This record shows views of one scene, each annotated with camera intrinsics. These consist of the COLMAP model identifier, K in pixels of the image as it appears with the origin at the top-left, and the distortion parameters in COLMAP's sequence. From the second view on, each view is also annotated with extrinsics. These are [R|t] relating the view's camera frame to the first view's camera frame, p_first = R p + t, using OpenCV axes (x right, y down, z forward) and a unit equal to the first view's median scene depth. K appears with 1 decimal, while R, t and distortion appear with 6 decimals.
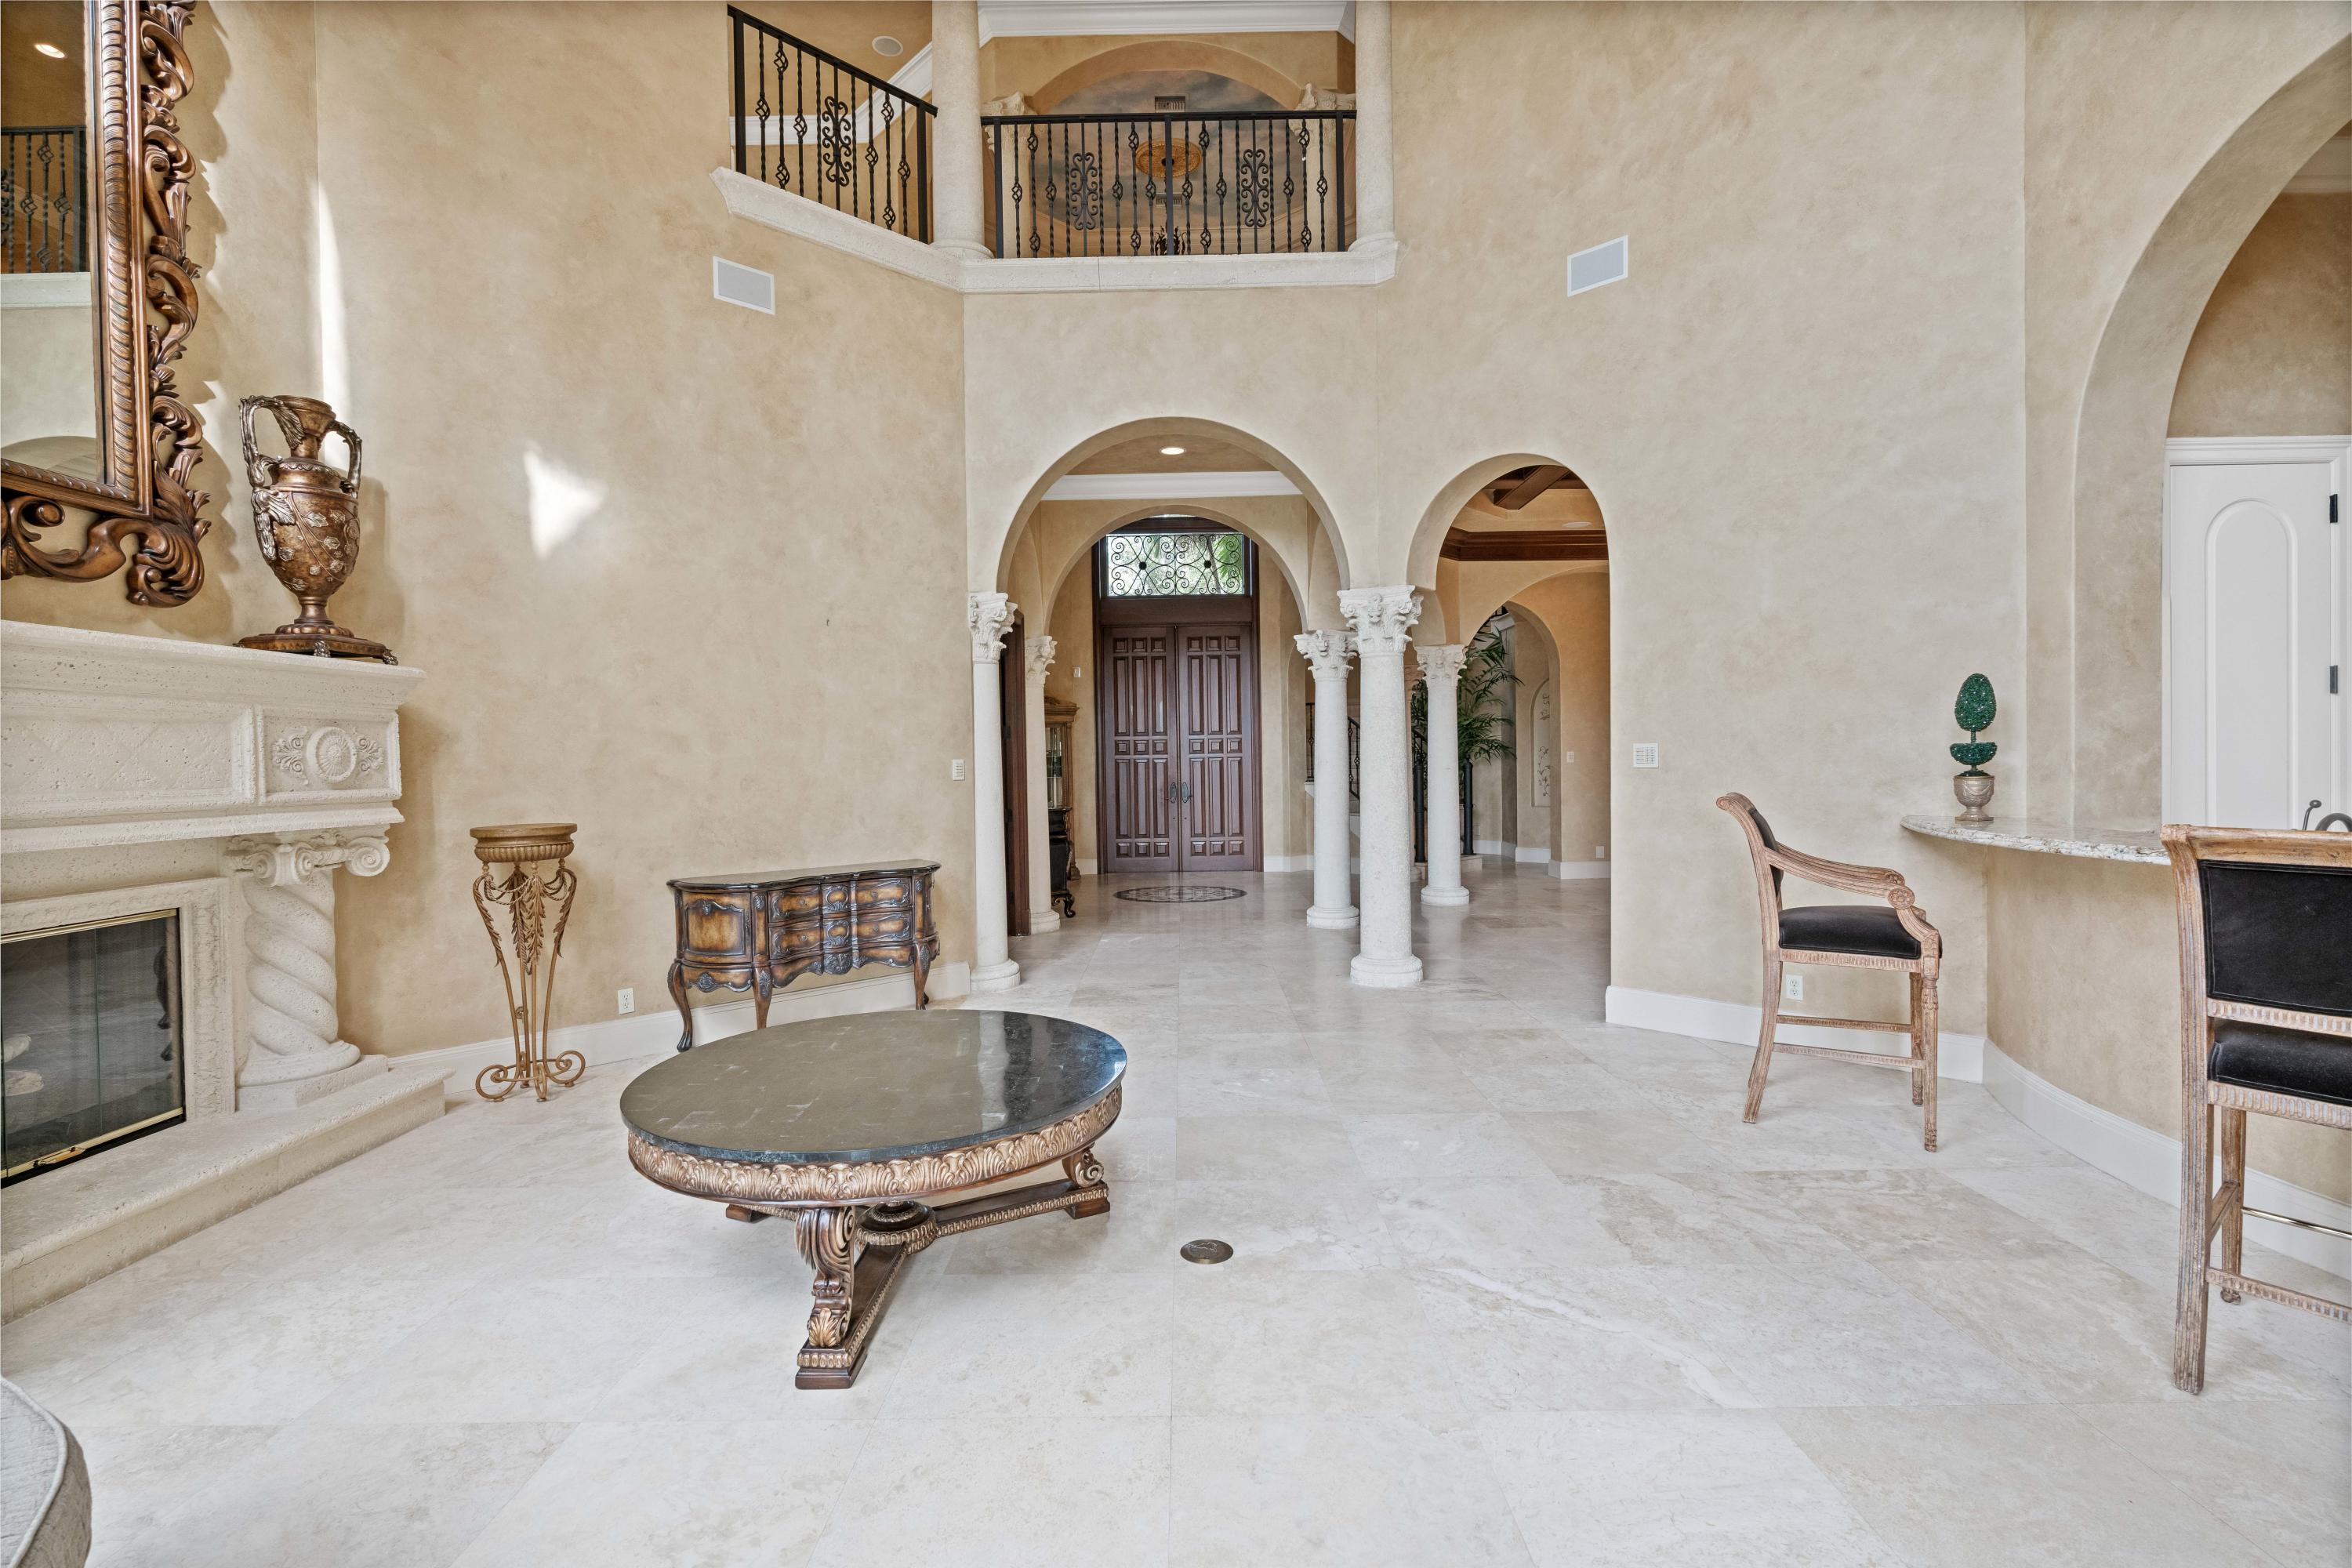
lens RADIAL K [[1060.6, 0, 1183.4], [0, 1060.6, 775.3], [0, 0, 1]] dist [-0.004720, 0.002689]
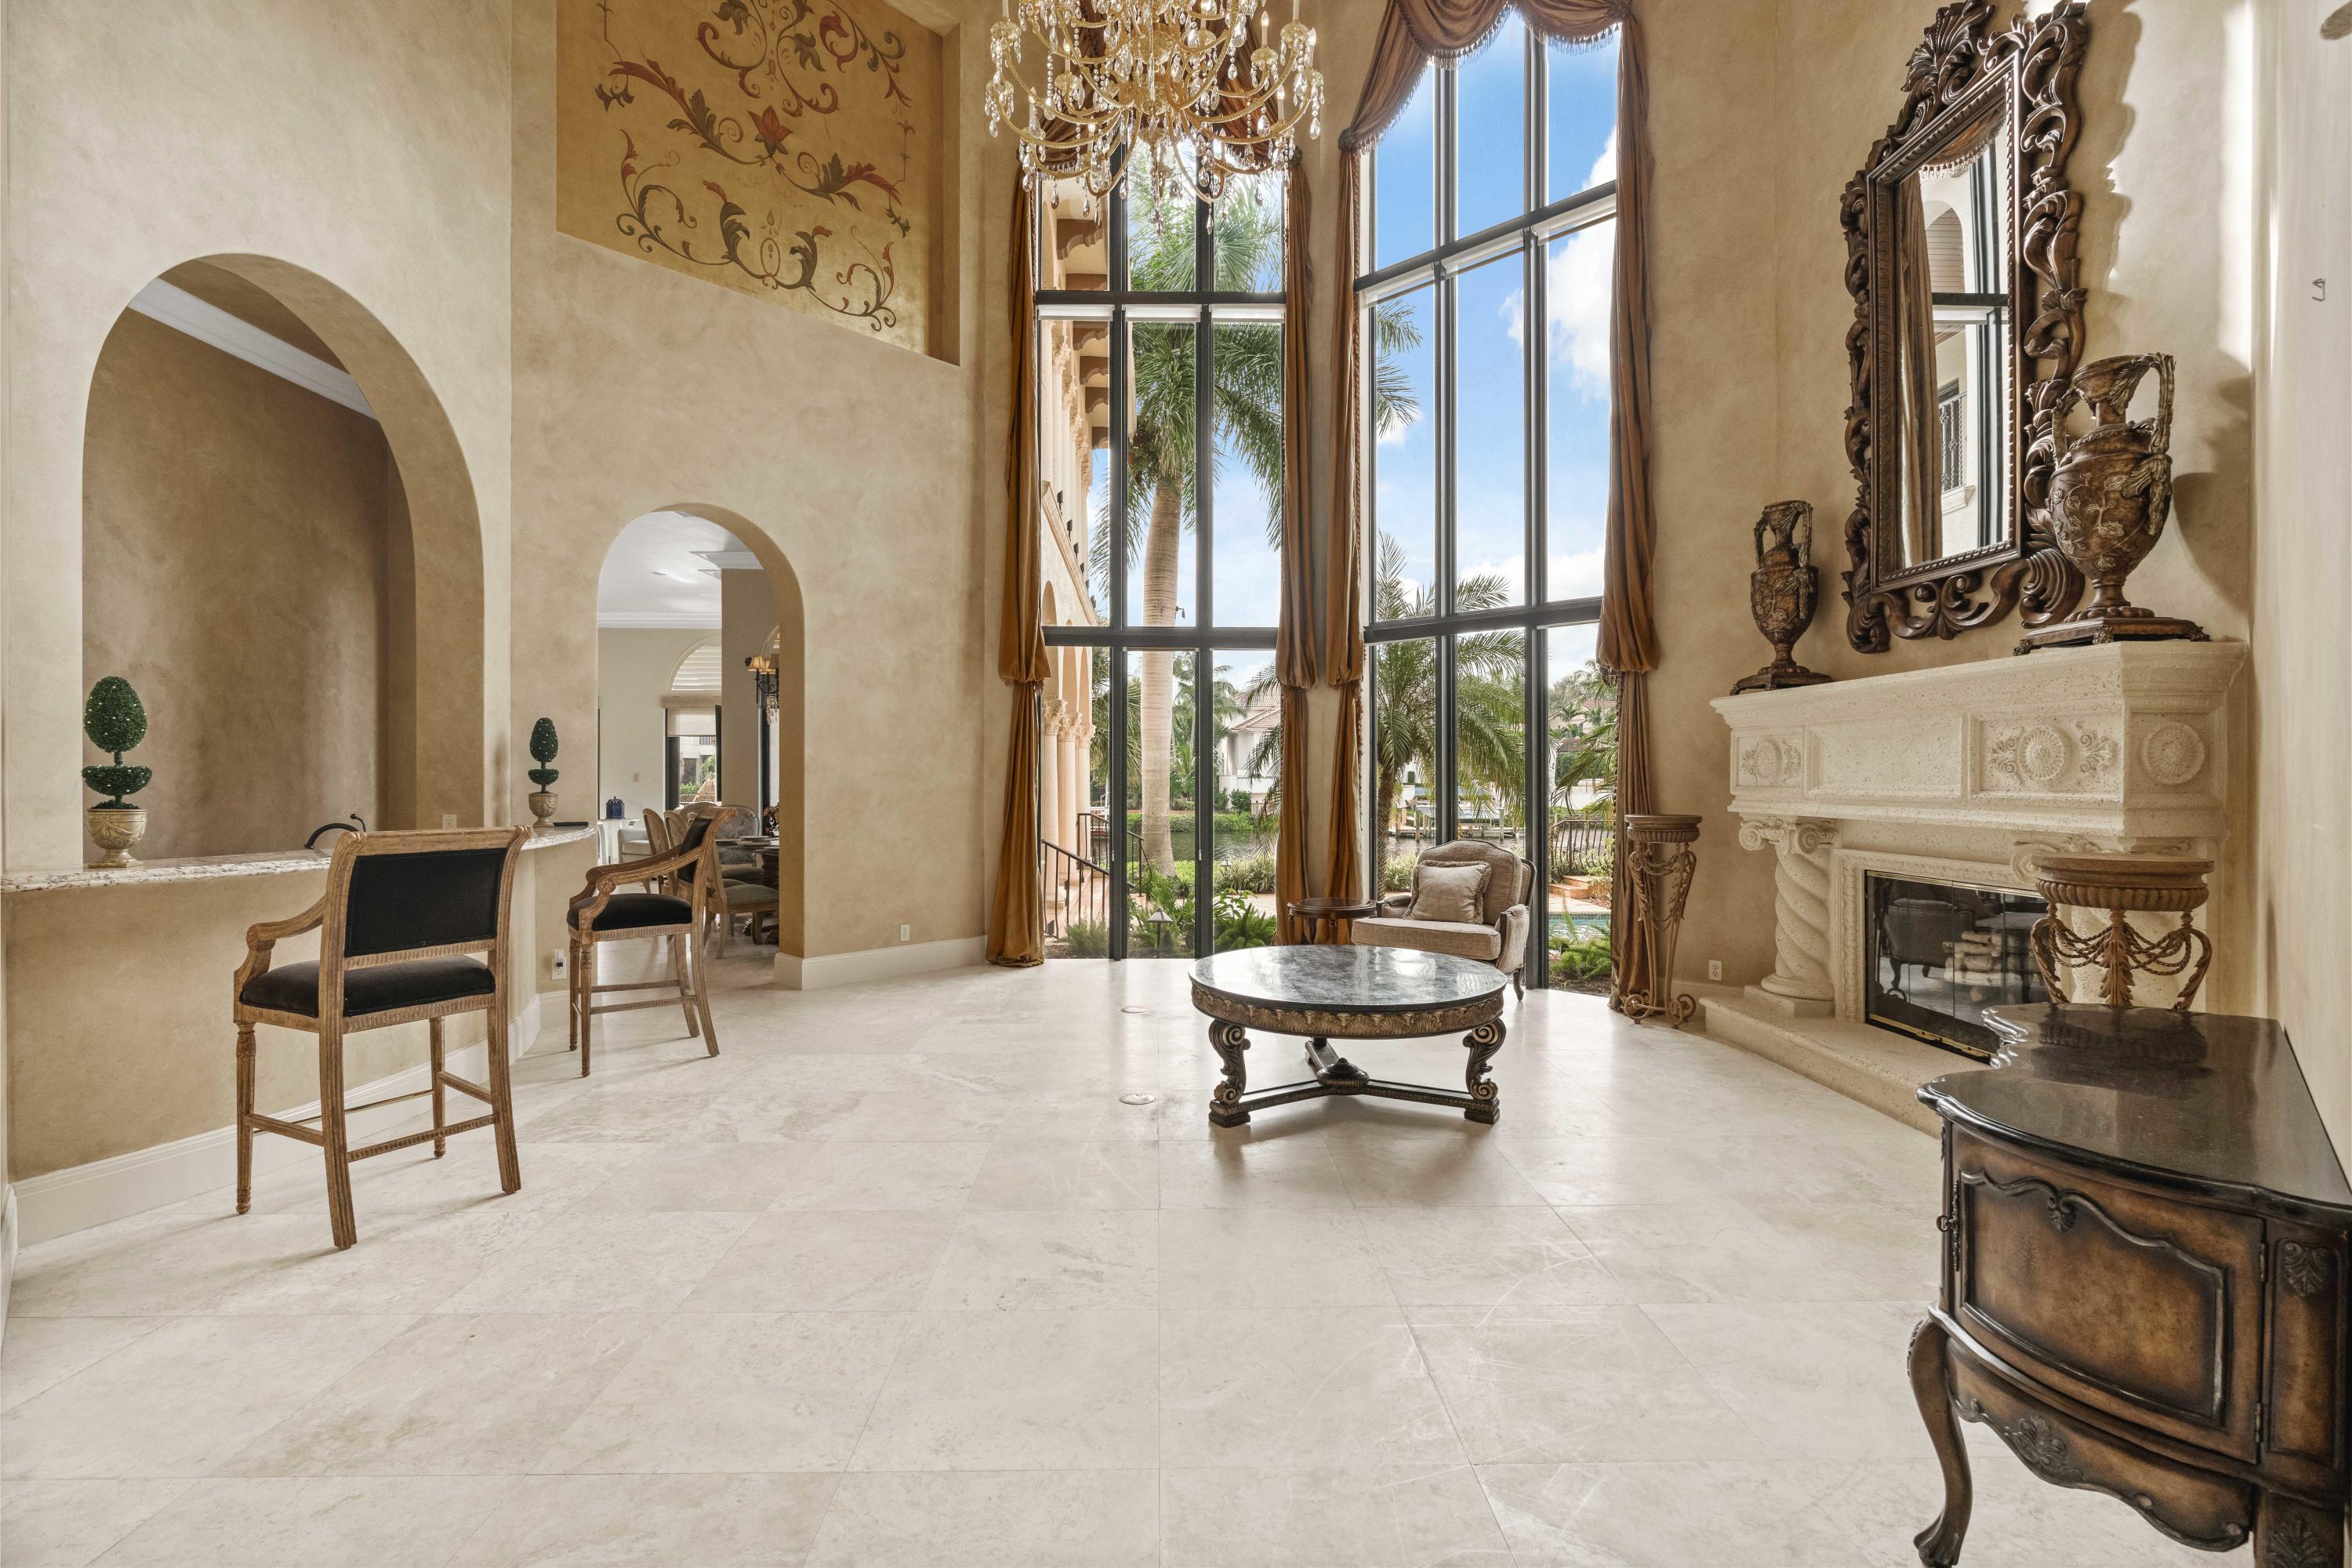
lens RADIAL K [[1060.6, 0, 1168.5], [0, 1060.6, 778.1], [0, 0, 1]] dist [-0.004720, 0.002689]
pose [[-0.999803, 0.015095, -0.012855, -0.009034], [0.014893, 0.999766, 0.015675, -0.027227], [0.013088, 0.015481, -0.999794, 2.135818]]
